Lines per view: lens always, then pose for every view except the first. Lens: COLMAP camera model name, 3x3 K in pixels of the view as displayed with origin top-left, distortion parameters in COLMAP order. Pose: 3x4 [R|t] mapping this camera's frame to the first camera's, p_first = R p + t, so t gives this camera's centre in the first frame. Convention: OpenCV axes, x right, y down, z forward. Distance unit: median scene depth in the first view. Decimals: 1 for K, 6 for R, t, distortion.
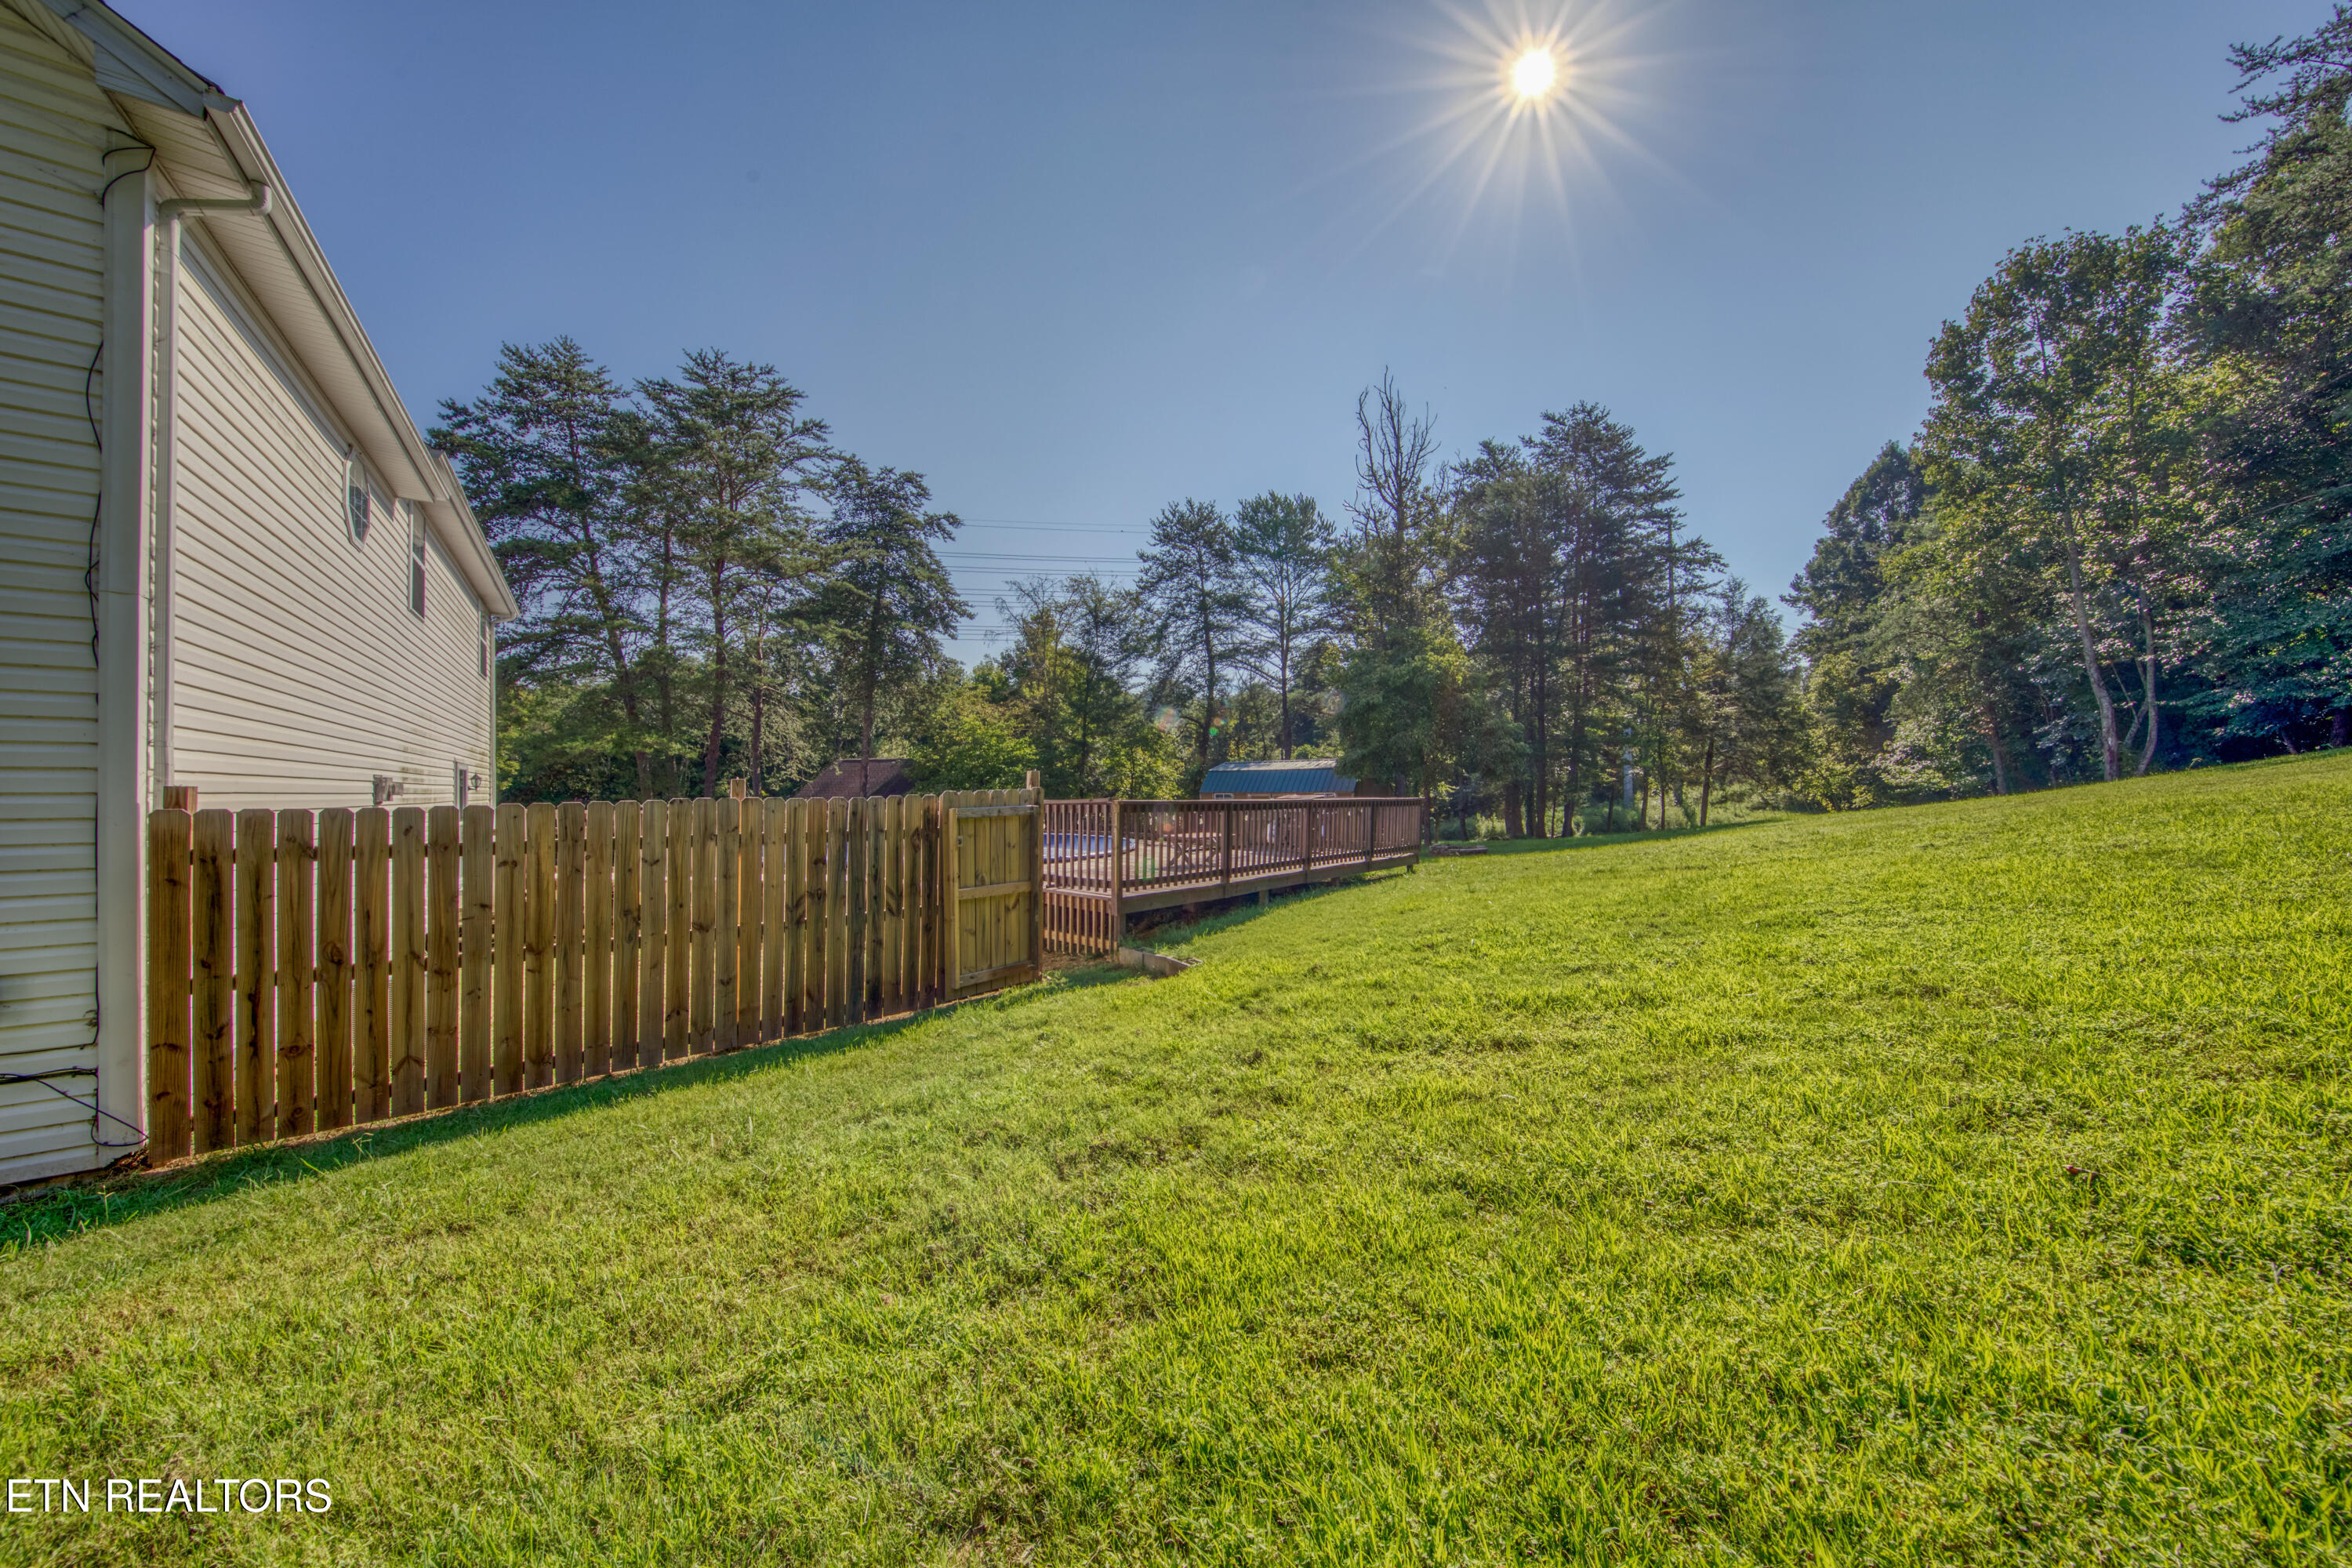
lens RADIAL K [[758.1, 0, 1183.1], [0, 758.1, 799.0], [0, 0, 1]] dist [0.008943, -0.001230]
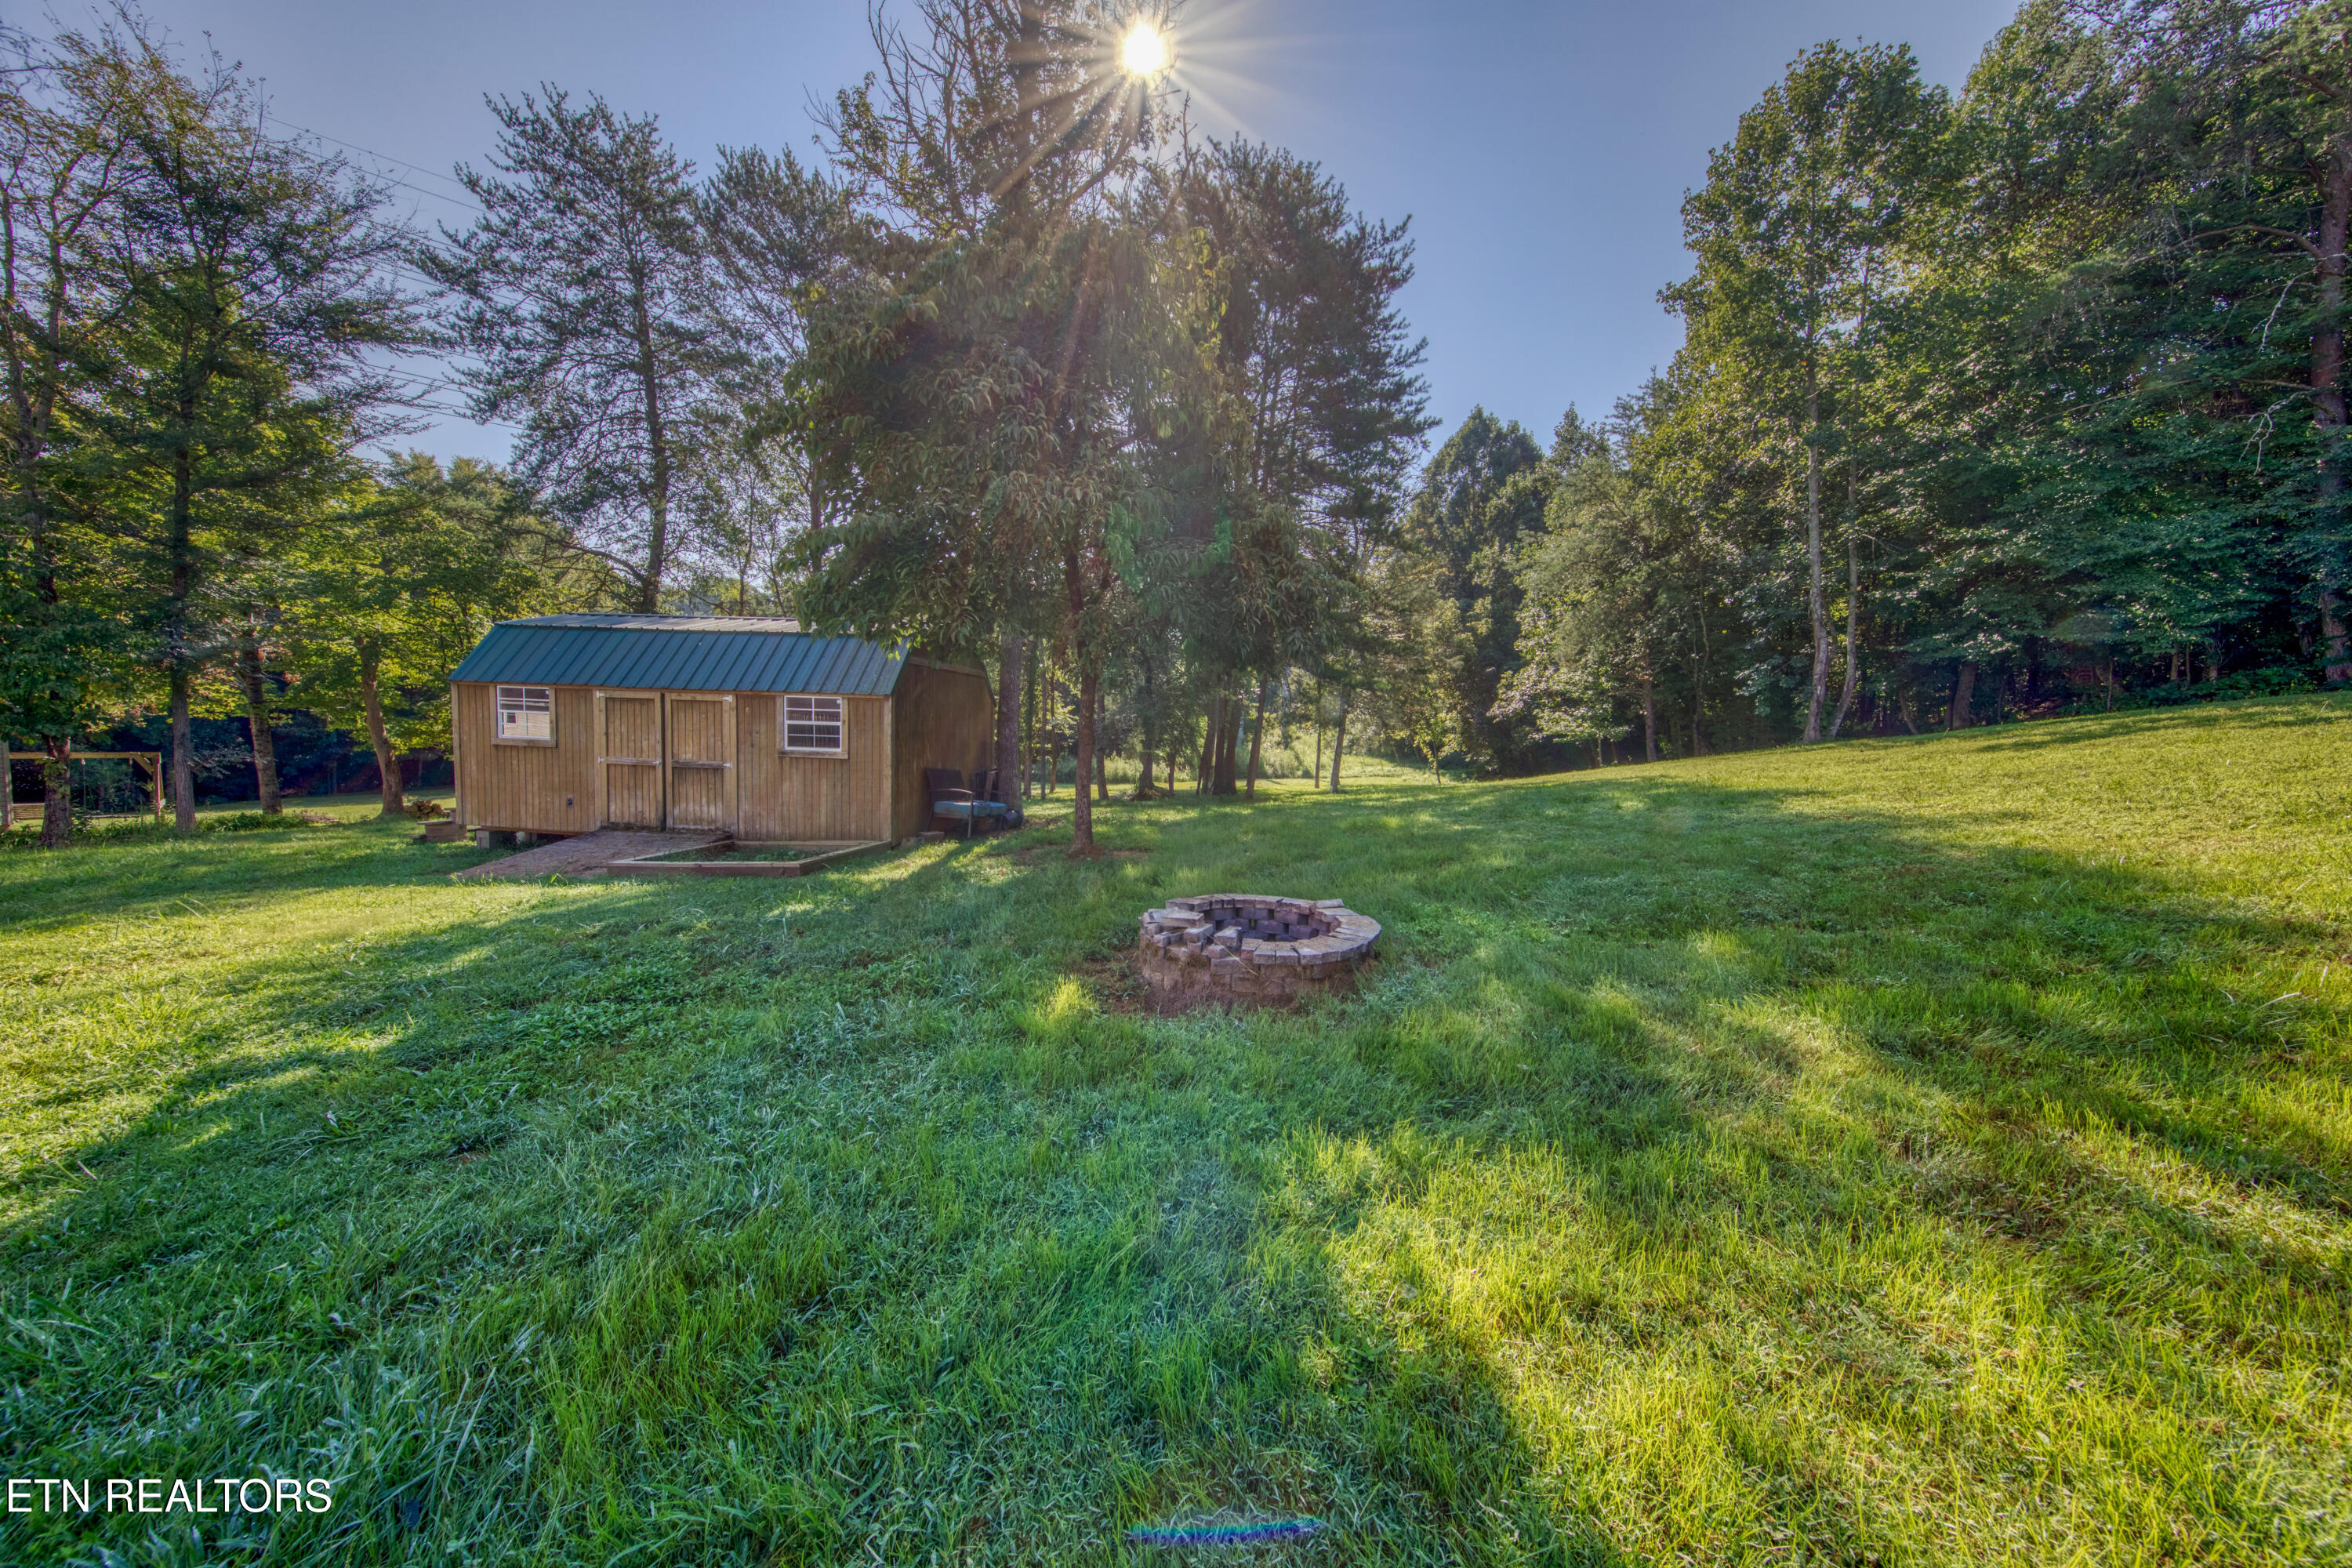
lens RADIAL K [[758.1, 0, 1205.1], [0, 758.1, 780.5], [0, 0, 1]] dist [0.008943, -0.001230]
pose [[0.857028, 0.002522, 0.515263, 0.090398], [-0.035638, 0.997883, 0.054393, 0.002702], [-0.514035, -0.064980, 0.855304, 0.352399]]
